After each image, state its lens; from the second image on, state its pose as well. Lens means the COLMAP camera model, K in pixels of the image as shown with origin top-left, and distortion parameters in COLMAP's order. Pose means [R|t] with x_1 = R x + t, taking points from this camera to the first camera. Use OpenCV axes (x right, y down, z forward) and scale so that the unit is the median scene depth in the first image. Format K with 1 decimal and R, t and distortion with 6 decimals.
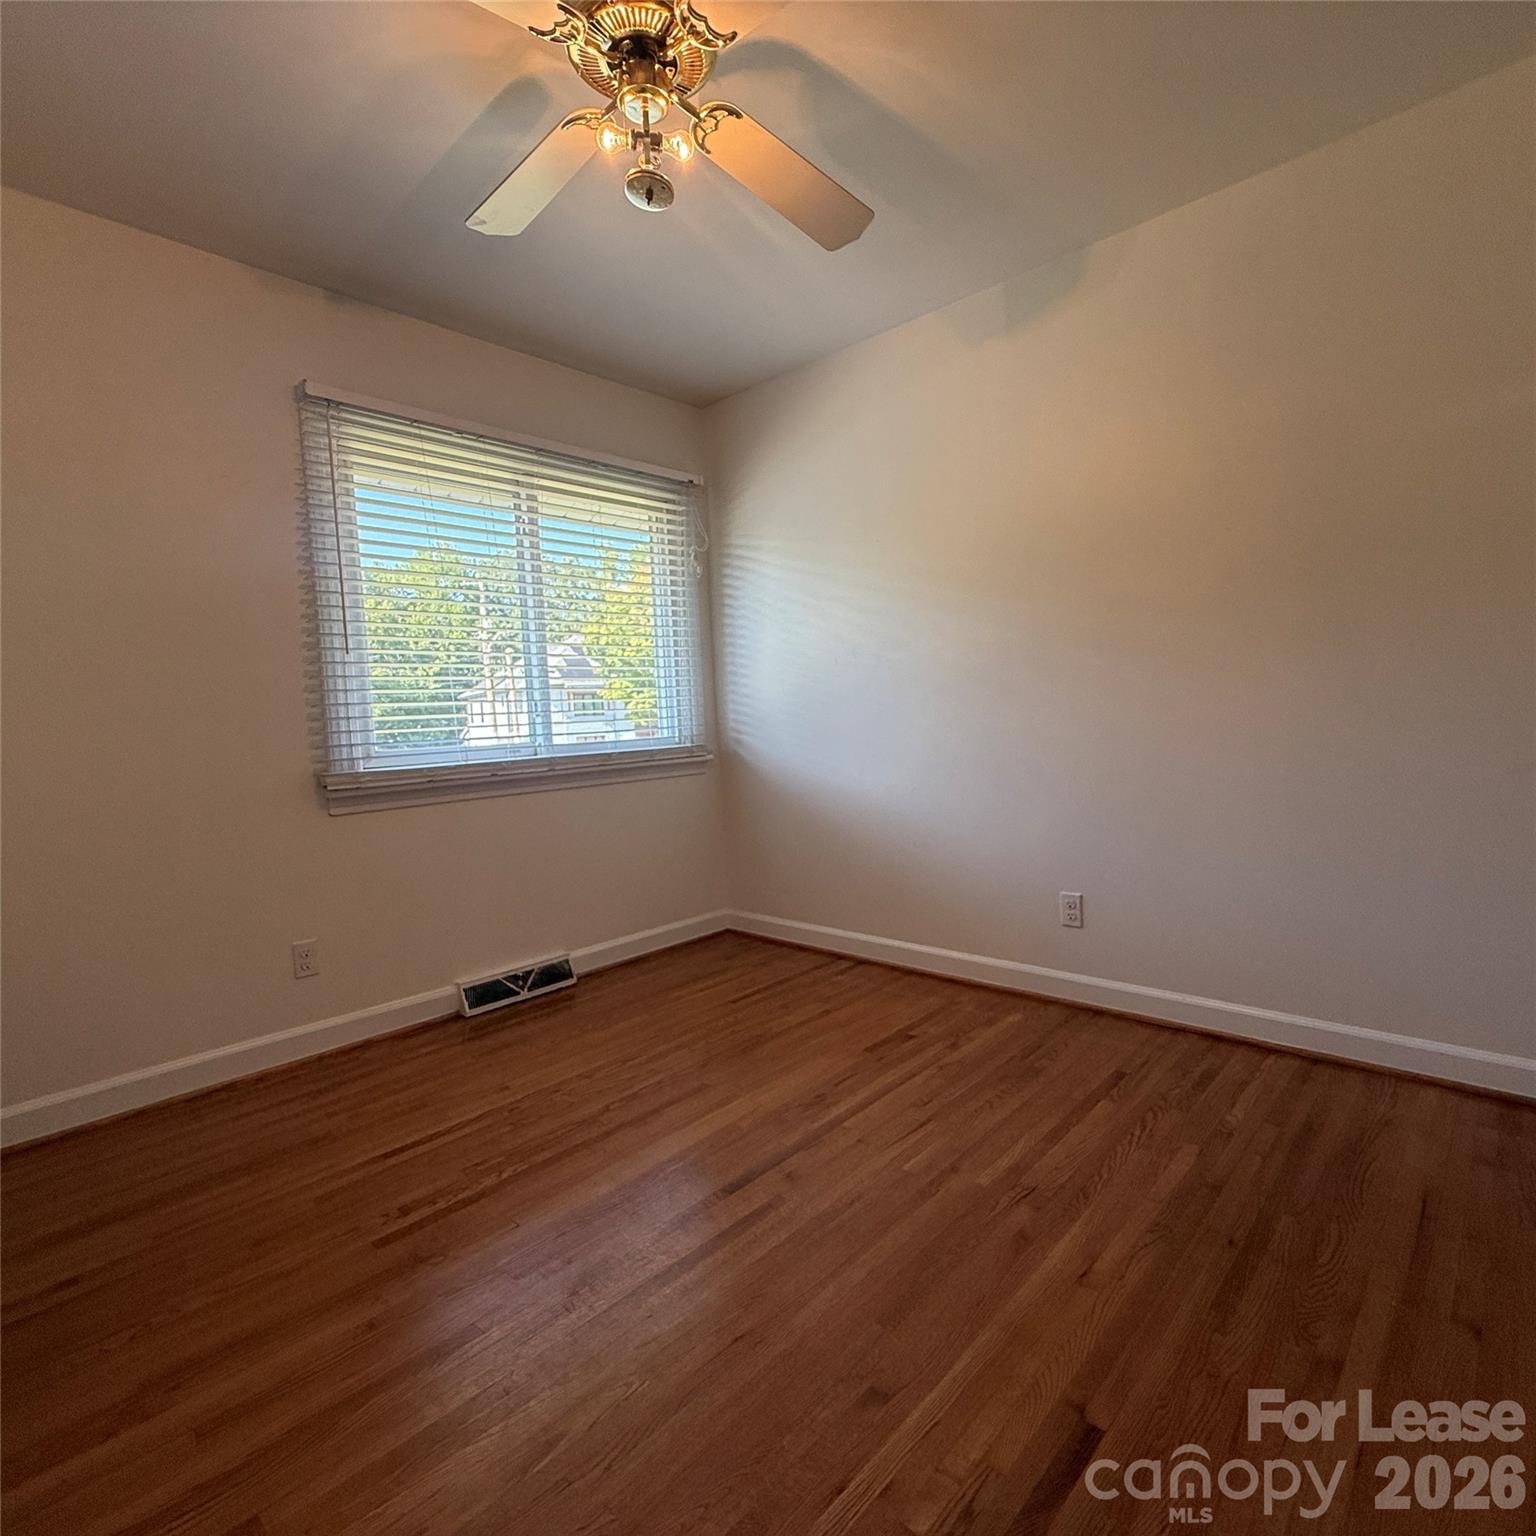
lens RADIAL K [[820.8, 0, 767.0], [0, 820.8, 769.6], [0, 0, 1]] dist [0.001849, -0.000477]
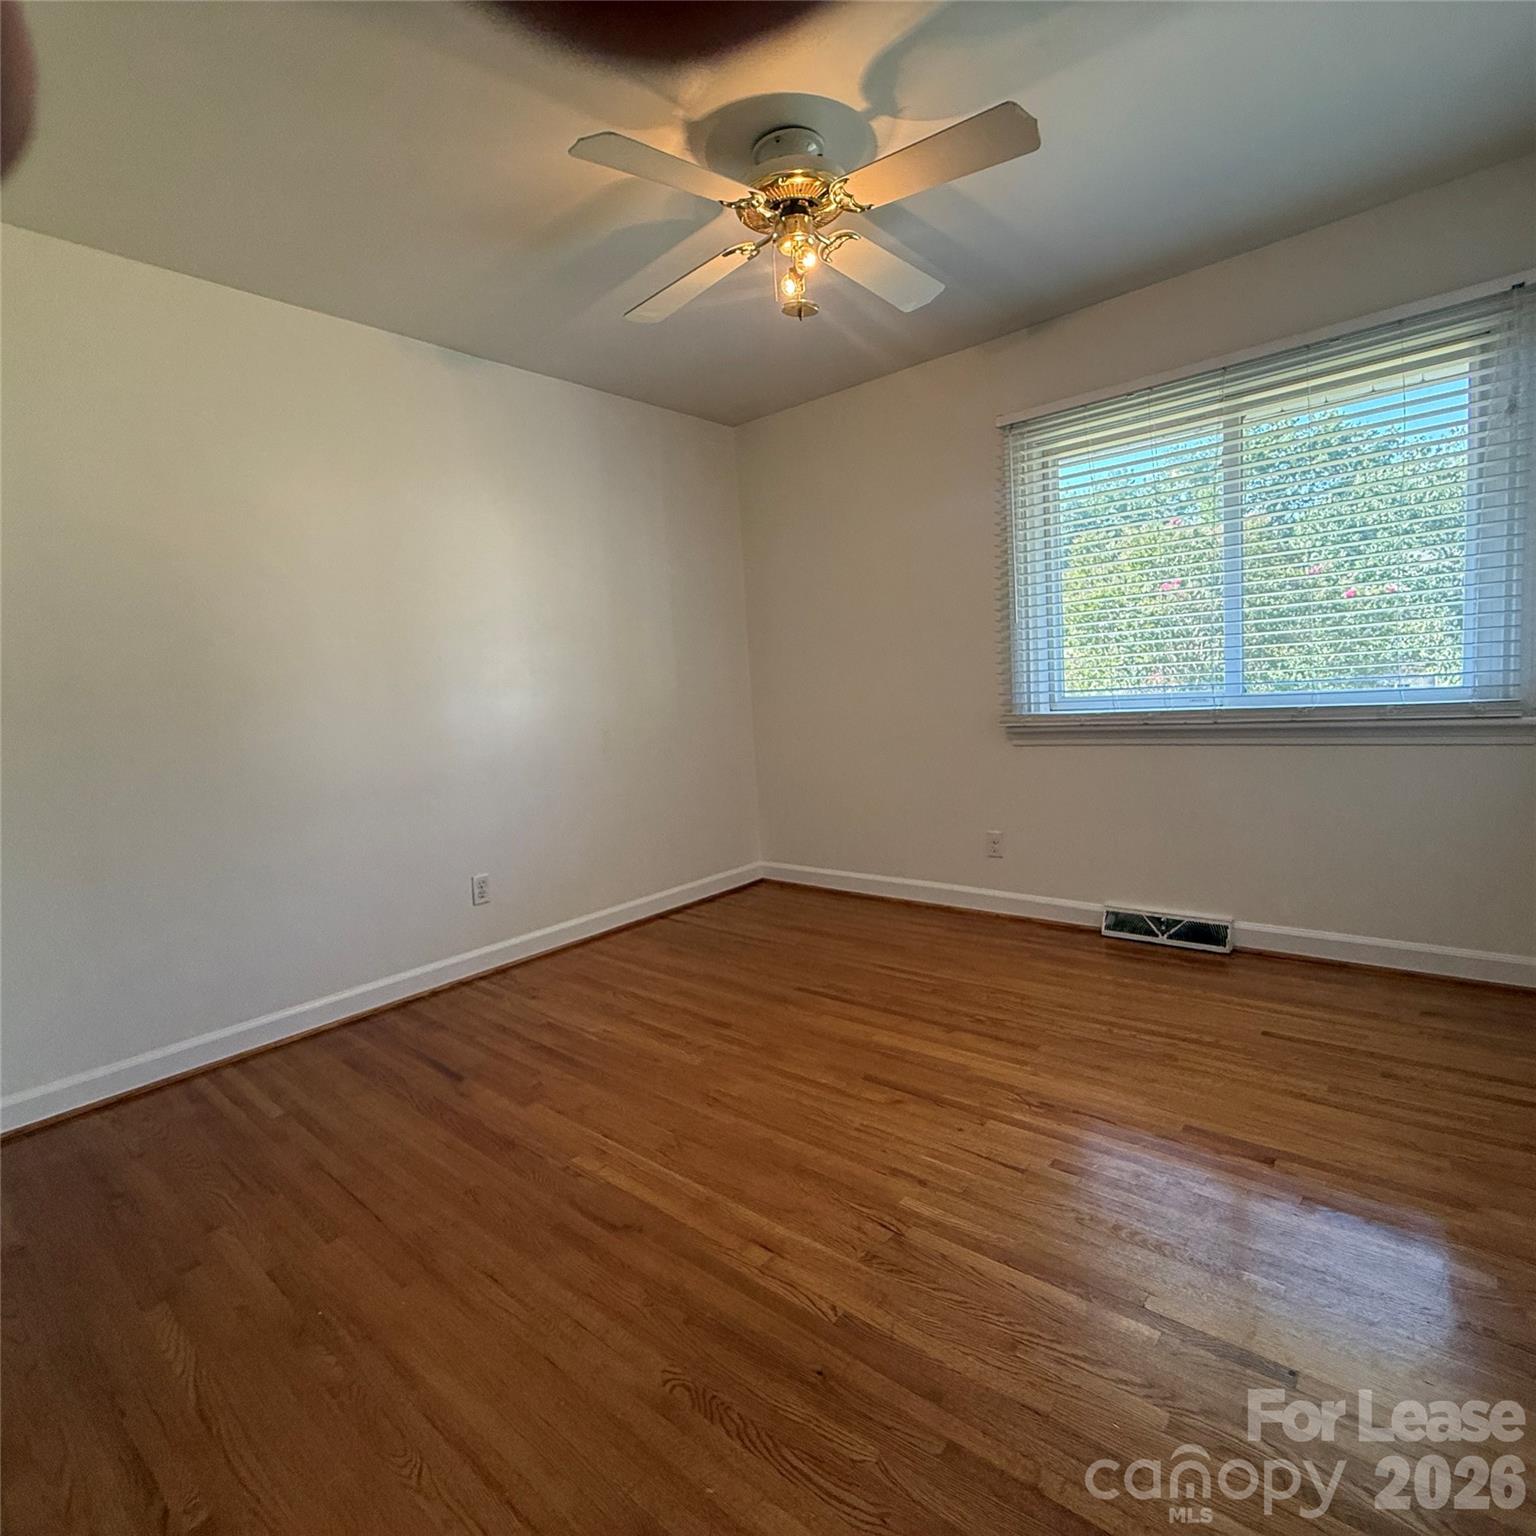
lens RADIAL K [[773.1, 0, 721.9], [0, 773.1, 756.5], [0, 0, 1]] dist [-0.018316, 0.000626]
pose [[0.024897, 0.127776, -0.991491, 0.631865], [0.003077, 0.991783, 0.127891, -0.078895], [0.999685, -0.006235, 0.024299, 0.443906]]
